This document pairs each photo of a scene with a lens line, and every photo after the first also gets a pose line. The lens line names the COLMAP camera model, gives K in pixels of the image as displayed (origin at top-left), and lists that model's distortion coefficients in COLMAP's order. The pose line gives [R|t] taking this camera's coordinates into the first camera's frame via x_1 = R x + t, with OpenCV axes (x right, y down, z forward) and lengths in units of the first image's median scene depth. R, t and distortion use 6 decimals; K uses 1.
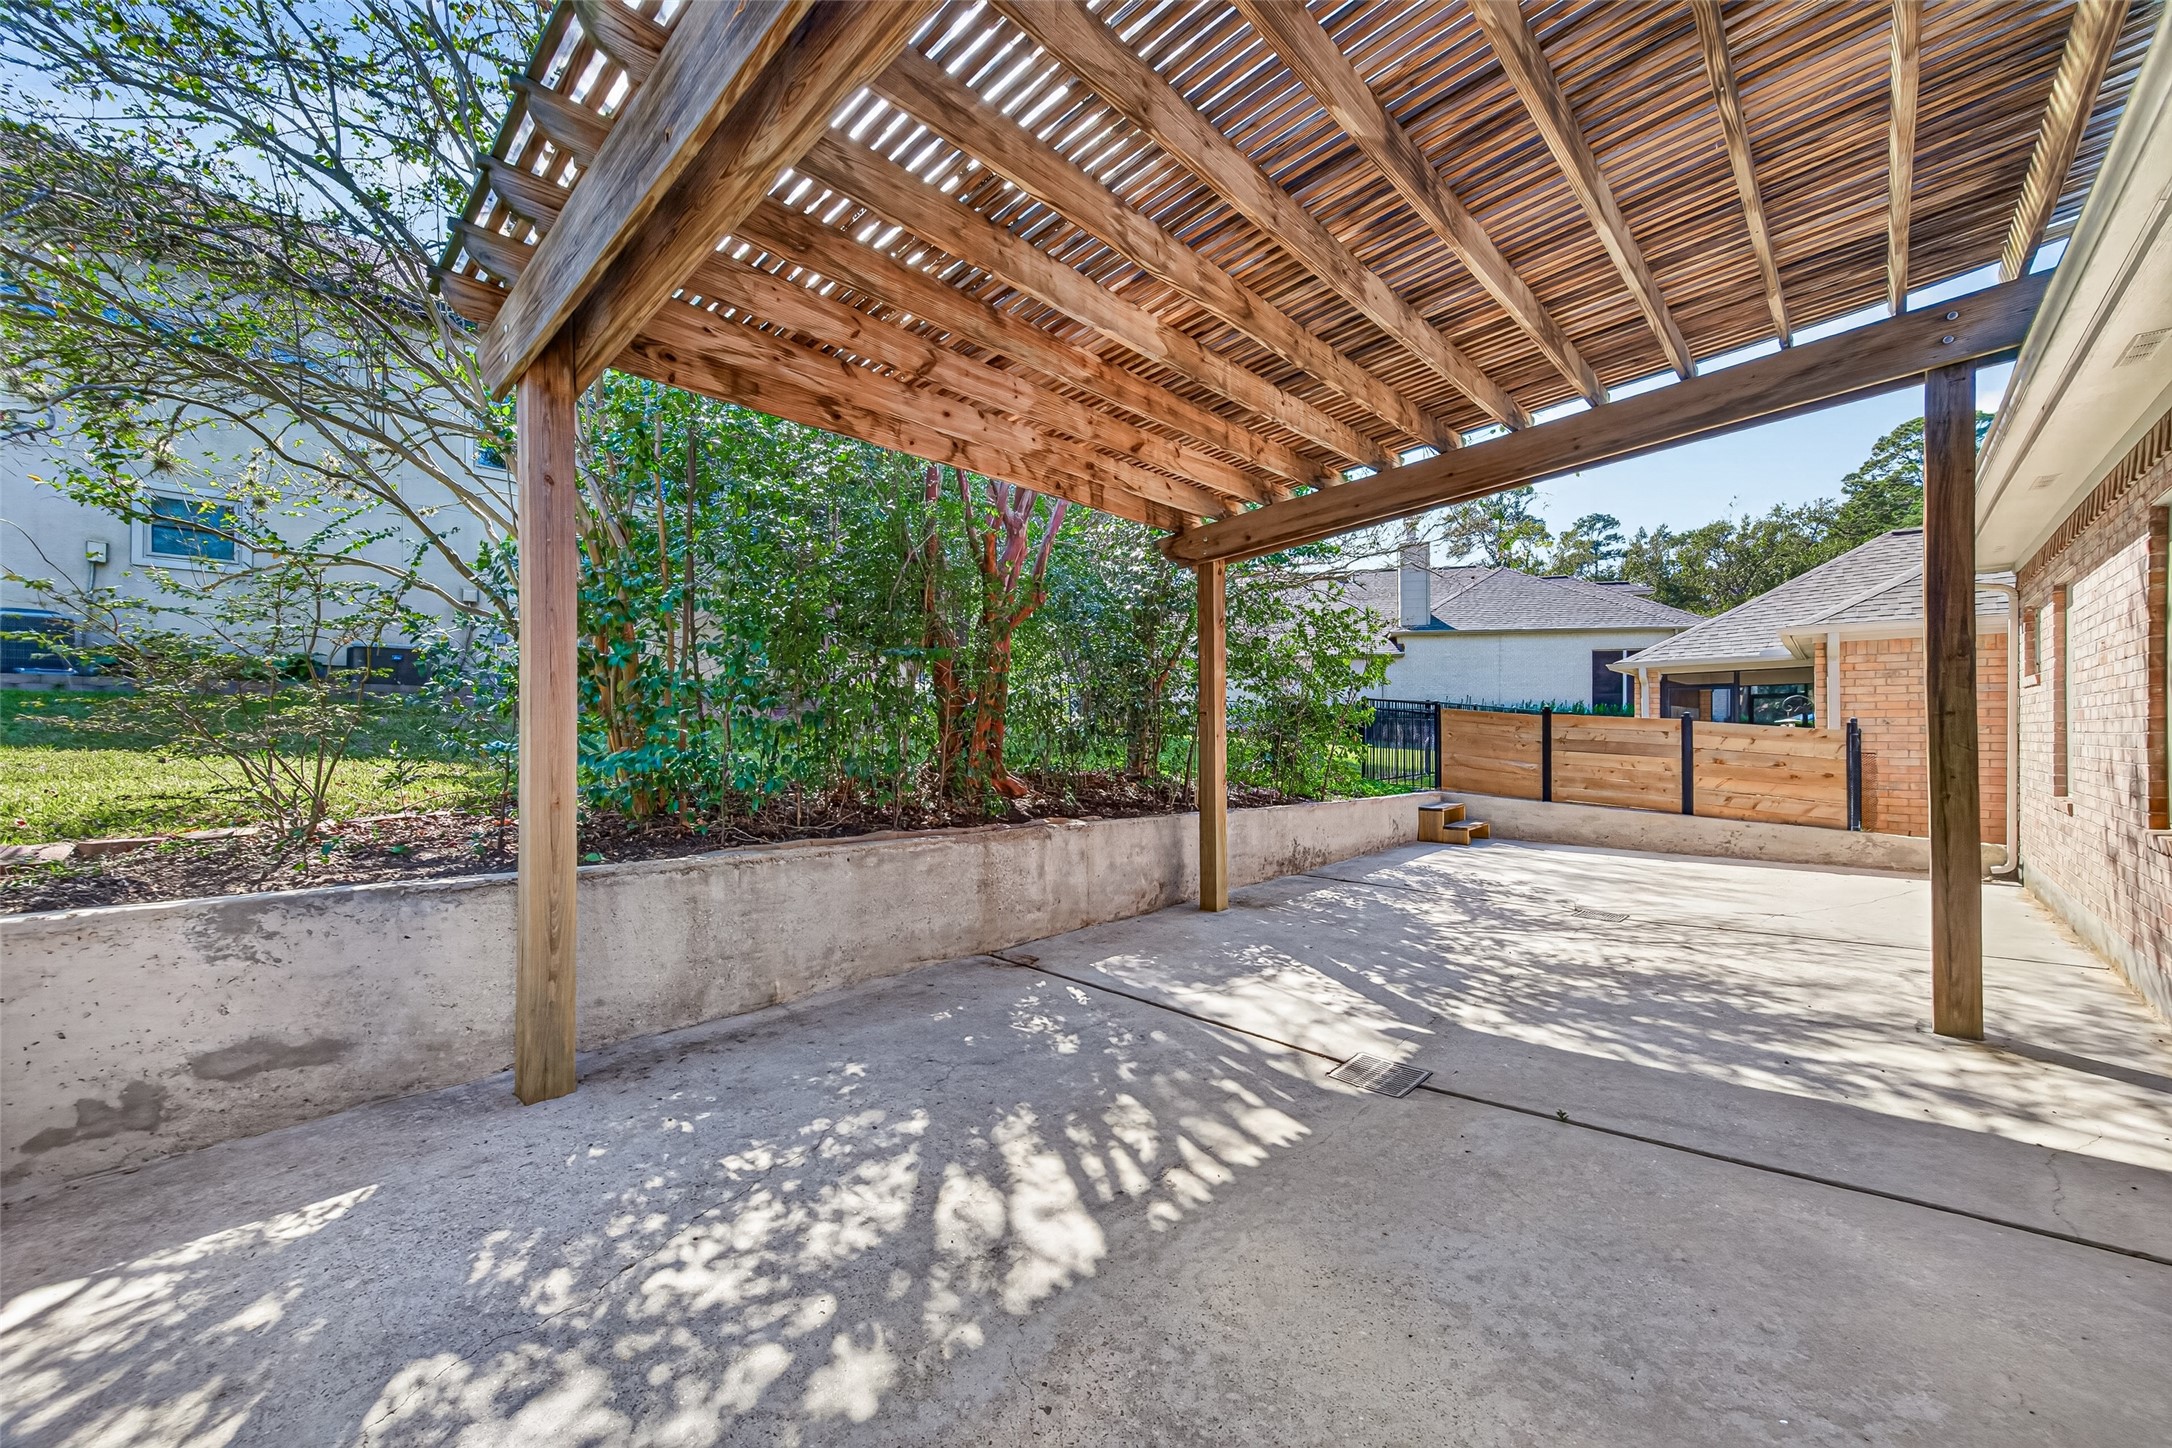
lens RADIAL K [[839.7, 0, 1091.2], [0, 839.7, 731.7], [0, 0, 1]] dist [-0.002236, -0.000460]
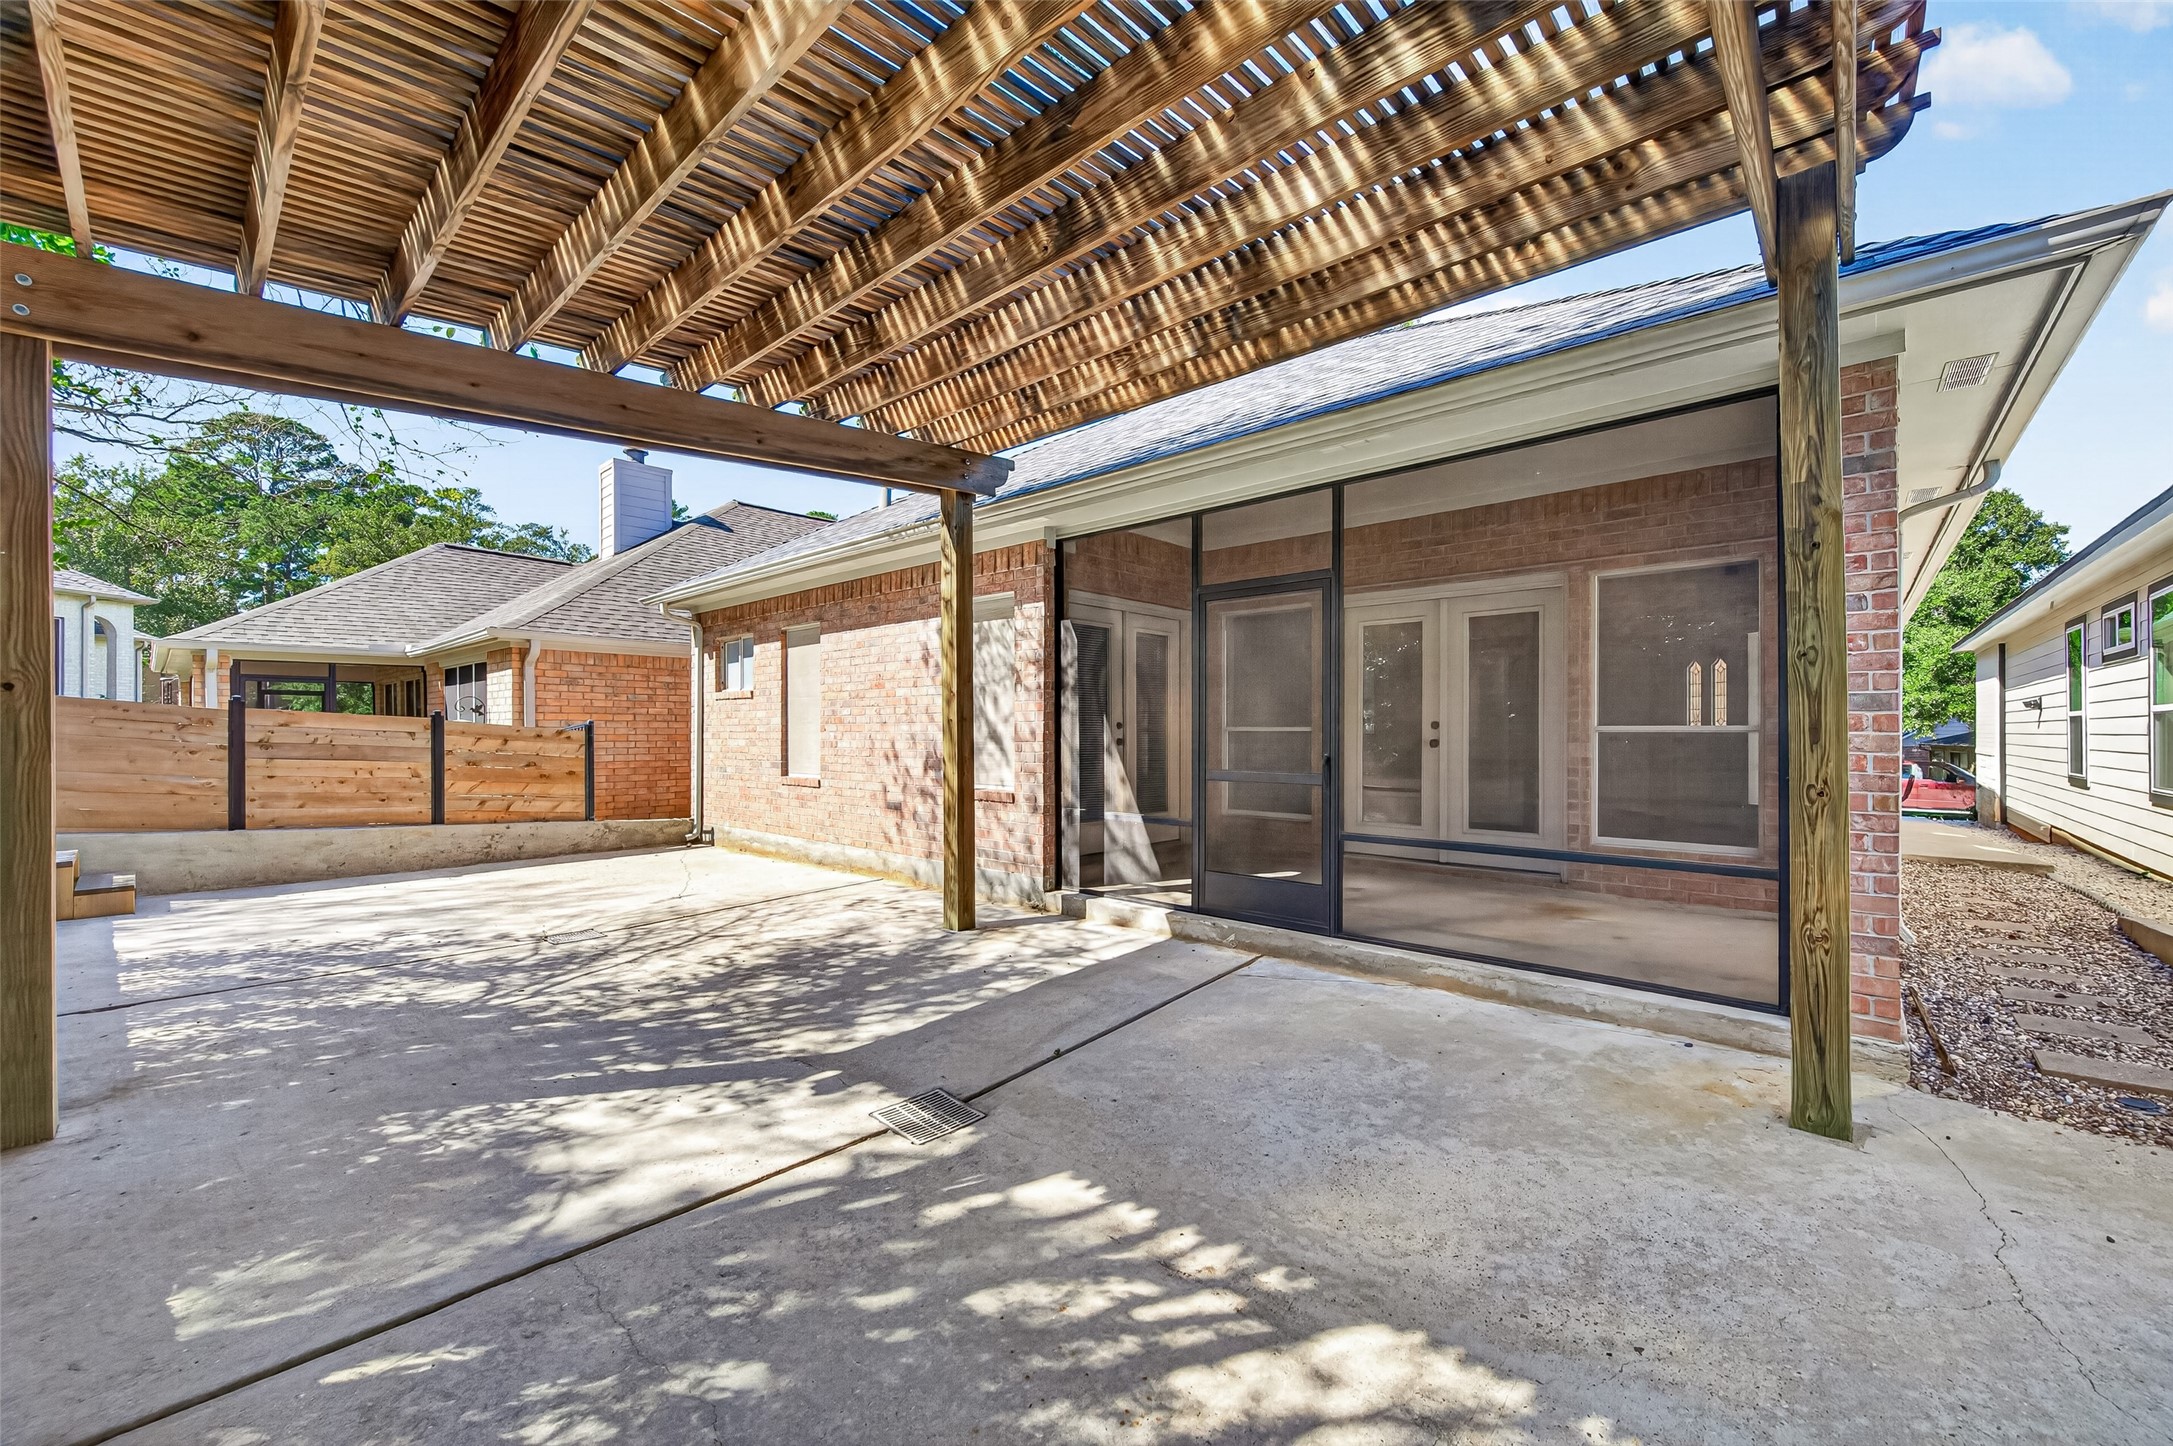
lens RADIAL K [[840.1, 0, 1091.7], [0, 840.1, 729.4], [0, 0, 1]] dist [-0.002236, -0.000460]
pose [[-0.034883, 0.009703, 0.999344, -0.457995], [-0.004021, 0.999943, -0.009849, 0.006104], [-0.999383, -0.004362, -0.034842, 0.714648]]
